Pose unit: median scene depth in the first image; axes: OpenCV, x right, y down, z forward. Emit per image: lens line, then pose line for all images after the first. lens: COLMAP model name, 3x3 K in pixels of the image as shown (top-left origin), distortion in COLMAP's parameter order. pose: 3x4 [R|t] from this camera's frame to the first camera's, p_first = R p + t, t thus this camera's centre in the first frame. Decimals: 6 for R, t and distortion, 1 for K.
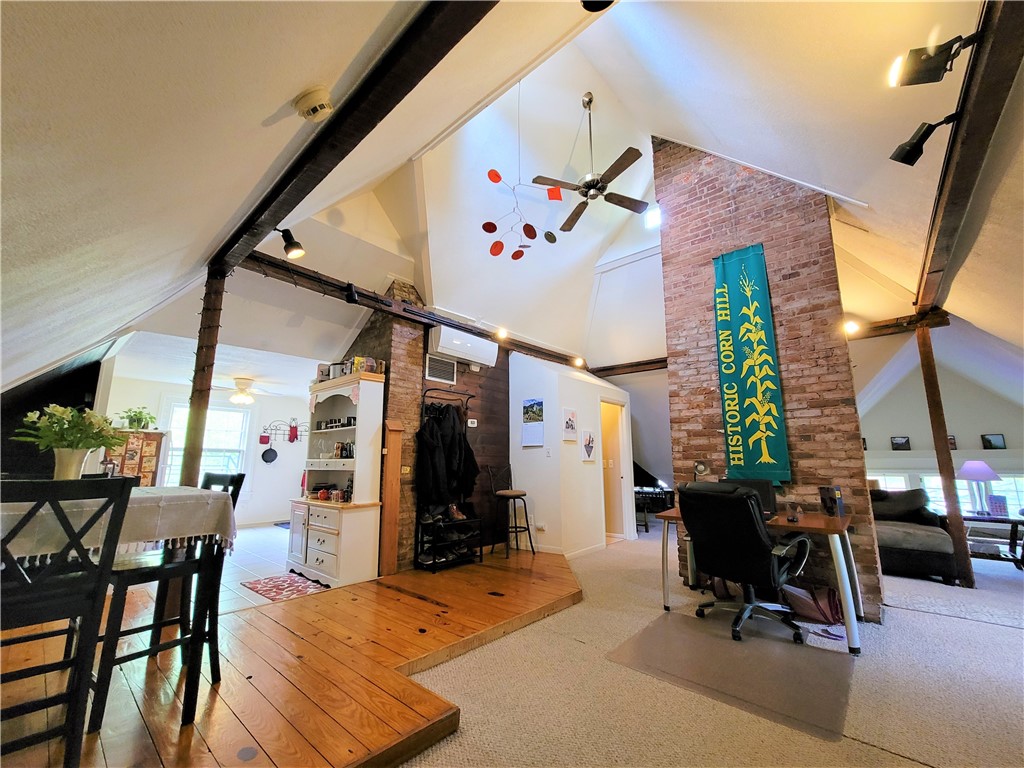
lens RADIAL K [[416.6, 0, 514.5], [0, 416.6, 384.7], [0, 0, 1]] dist [-0.003813, -0.000206]
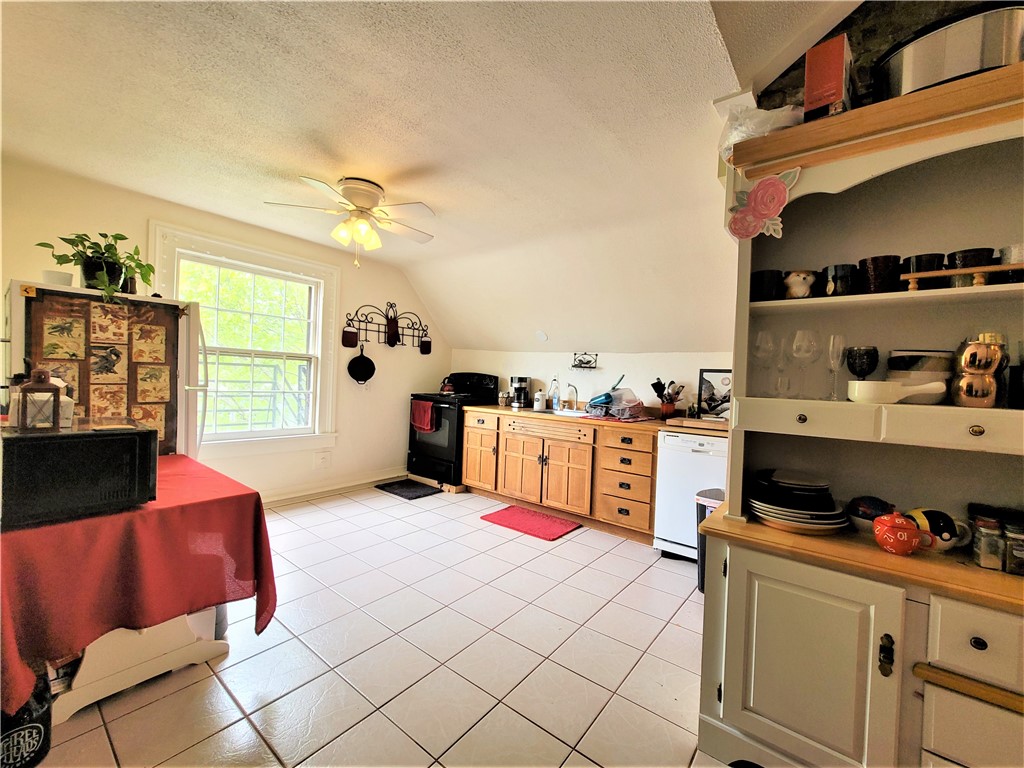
lens RADIAL K [[416.6, 0, 509.3], [0, 416.6, 386.4], [0, 0, 1]] dist [-0.003813, -0.000206]
pose [[0.997603, 0.035672, 0.059300, -0.575888], [-0.046966, 0.978345, 0.201581, 0.100228], [-0.050825, -0.203883, 0.977675, 0.606536]]
